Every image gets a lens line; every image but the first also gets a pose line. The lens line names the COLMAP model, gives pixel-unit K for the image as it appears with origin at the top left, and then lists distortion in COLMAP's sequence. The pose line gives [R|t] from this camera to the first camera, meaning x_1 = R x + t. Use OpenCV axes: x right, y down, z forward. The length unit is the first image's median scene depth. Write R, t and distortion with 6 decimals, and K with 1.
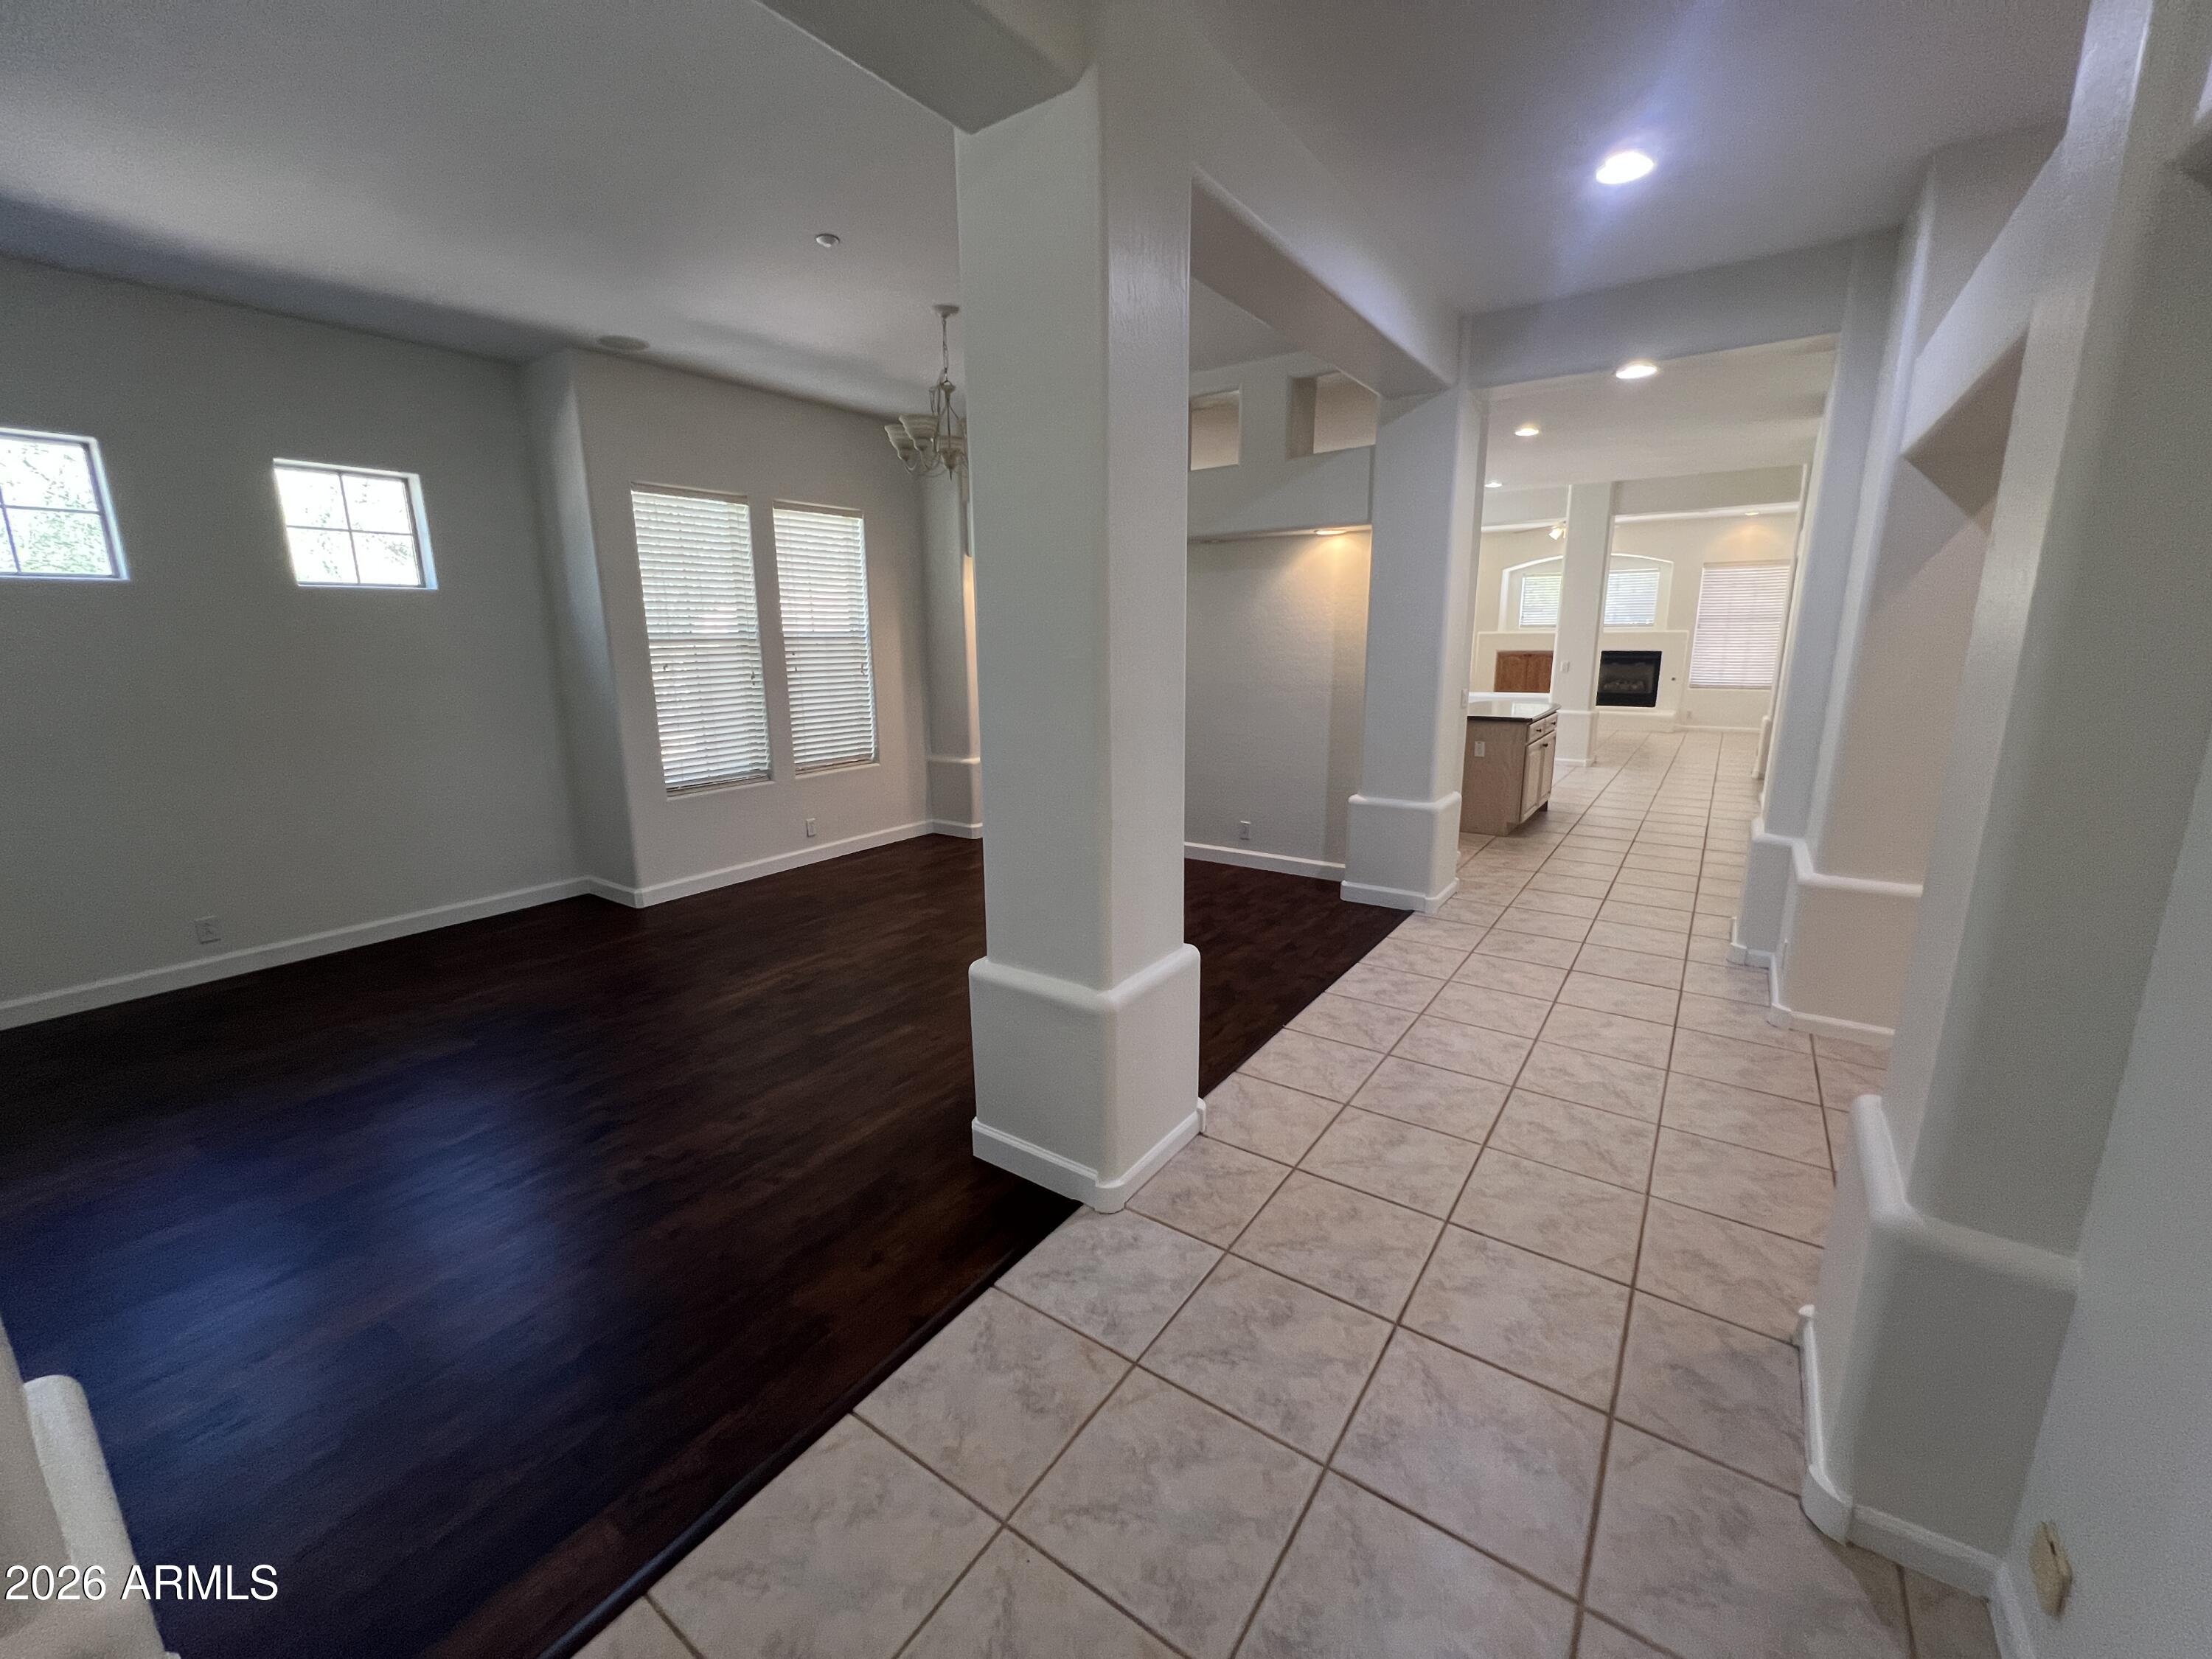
lens RADIAL K [[888.5, 0, 1094.6], [0, 888.5, 823.4], [0, 0, 1]] dist [0.002001, 0.000233]
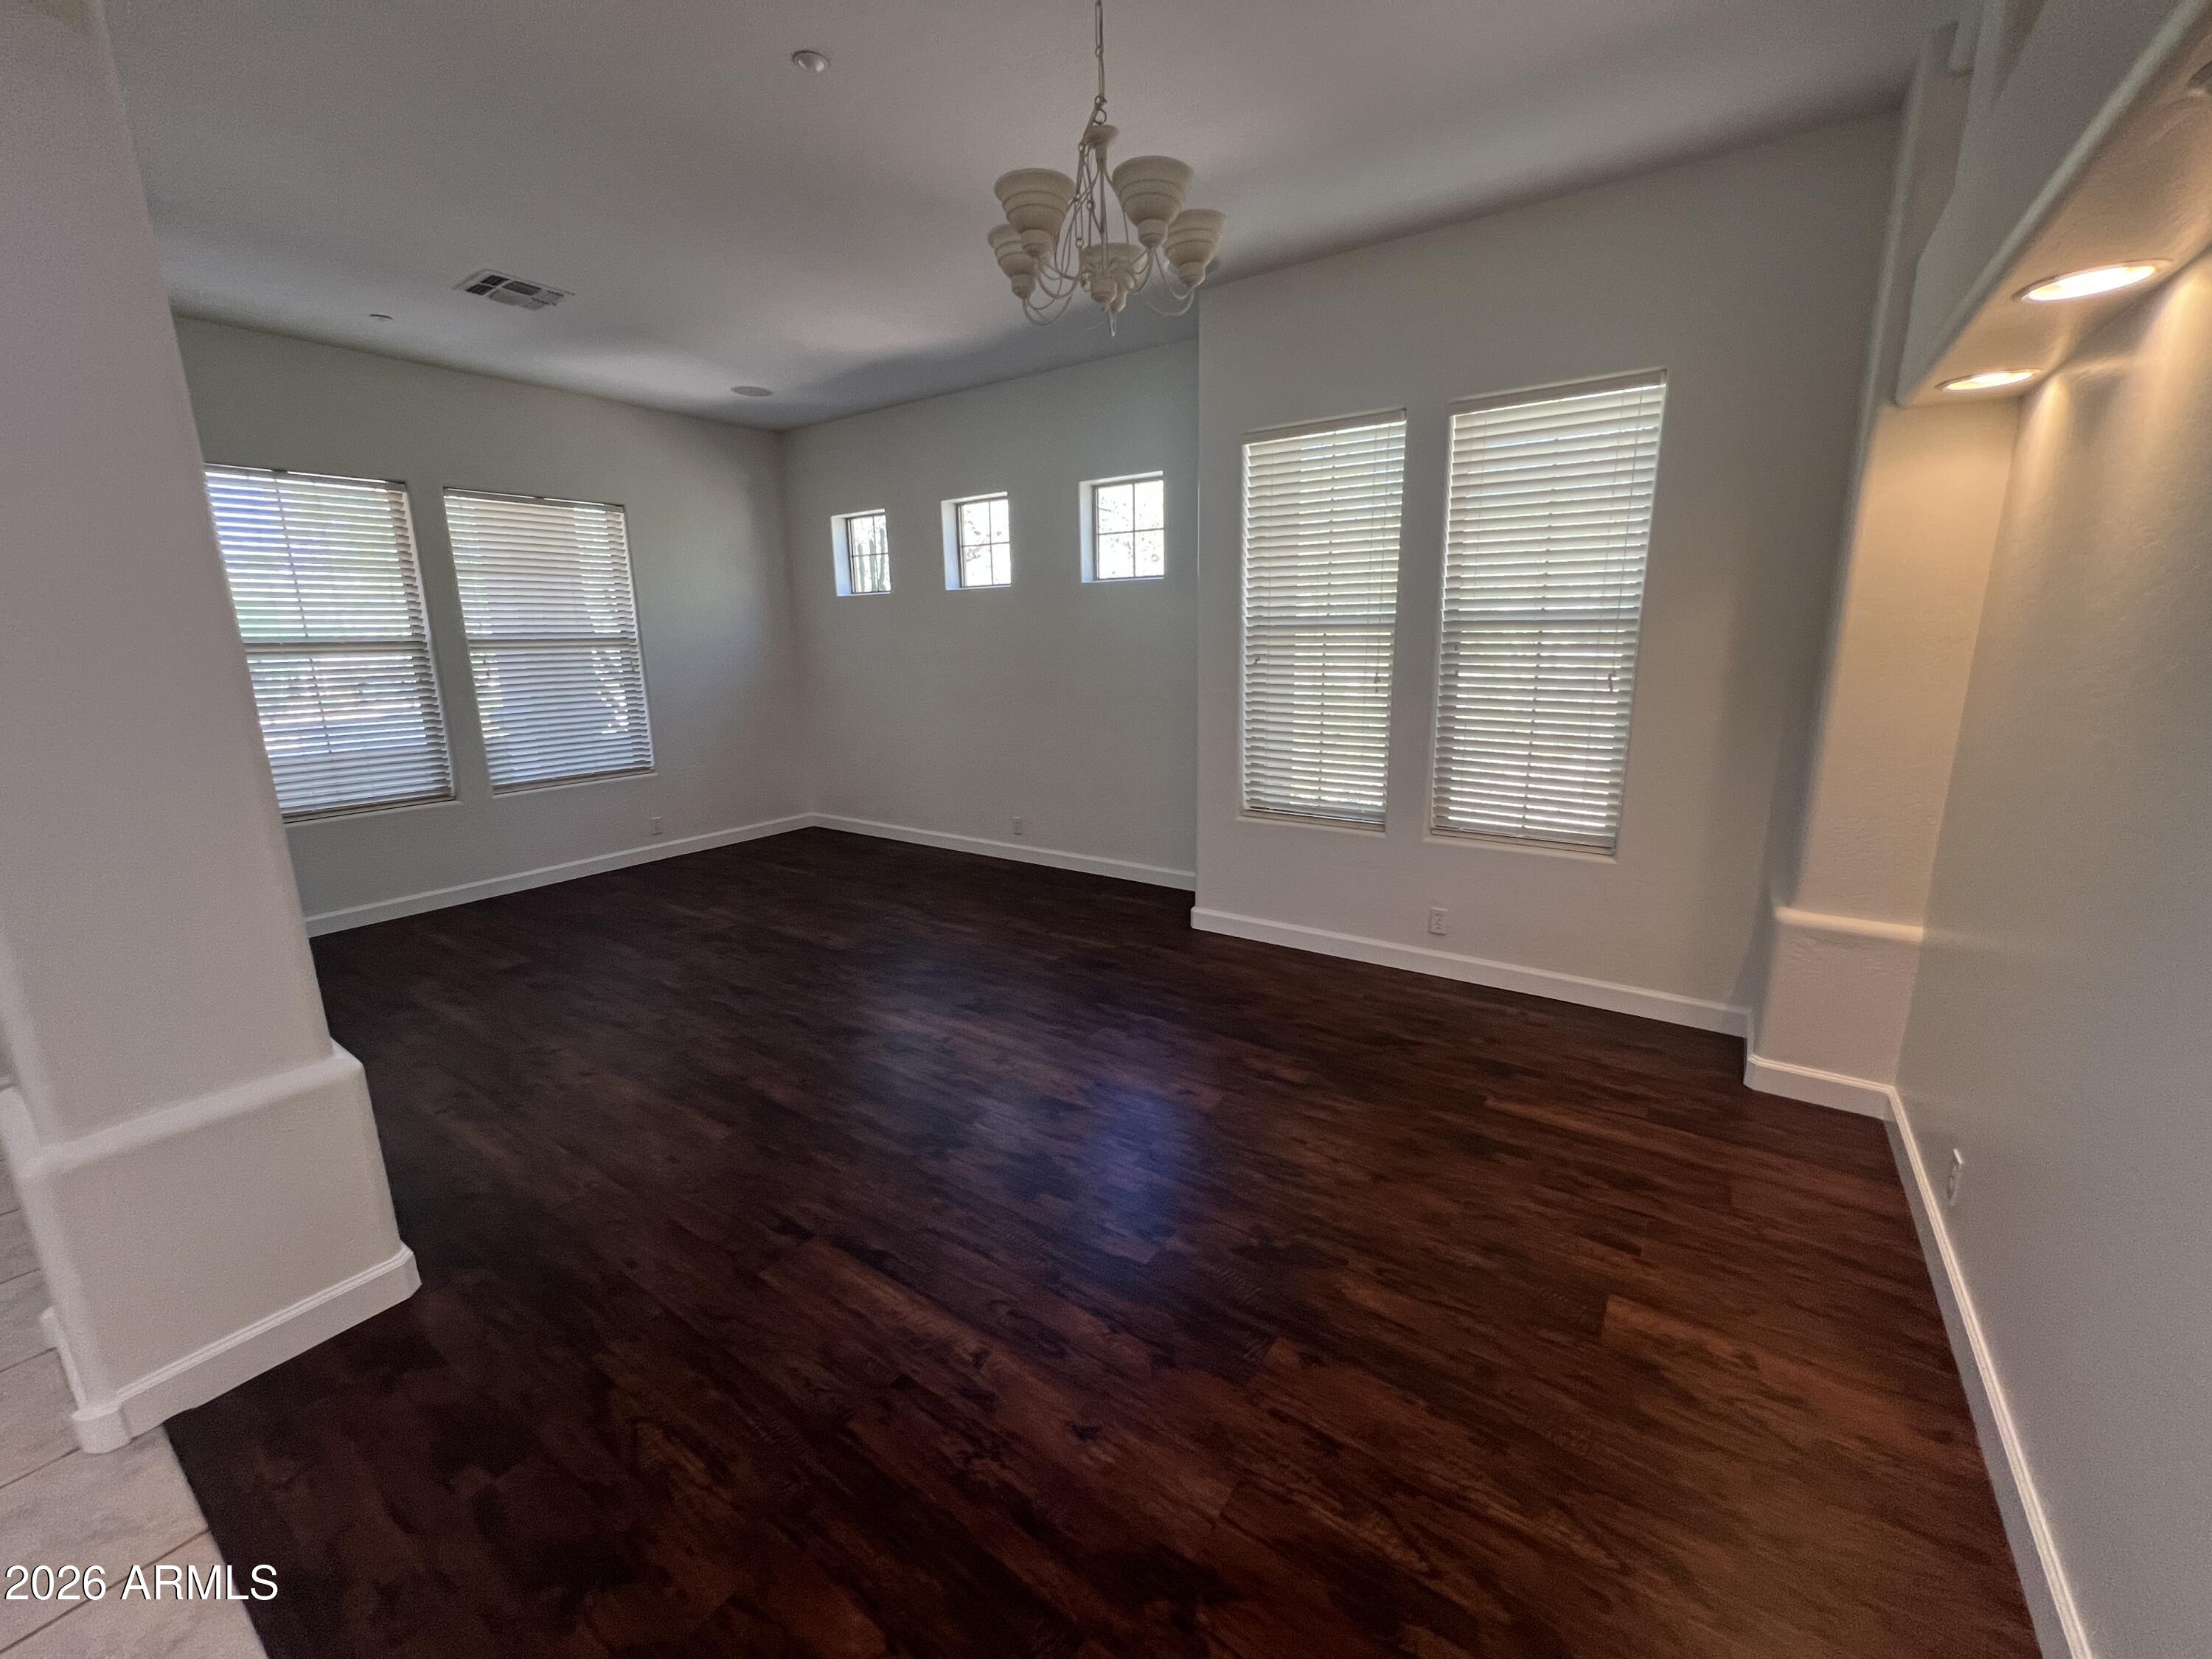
lens RADIAL K [[888.5, 0, 1094.6], [0, 888.5, 823.4], [0, 0, 1]] dist [0.002001, 0.000233]
pose [[0.001515, 0.225756, -0.974183, 0.334186], [-0.191946, 0.956135, 0.221275, -0.182374], [0.981404, 0.186655, 0.044782, 0.838218]]
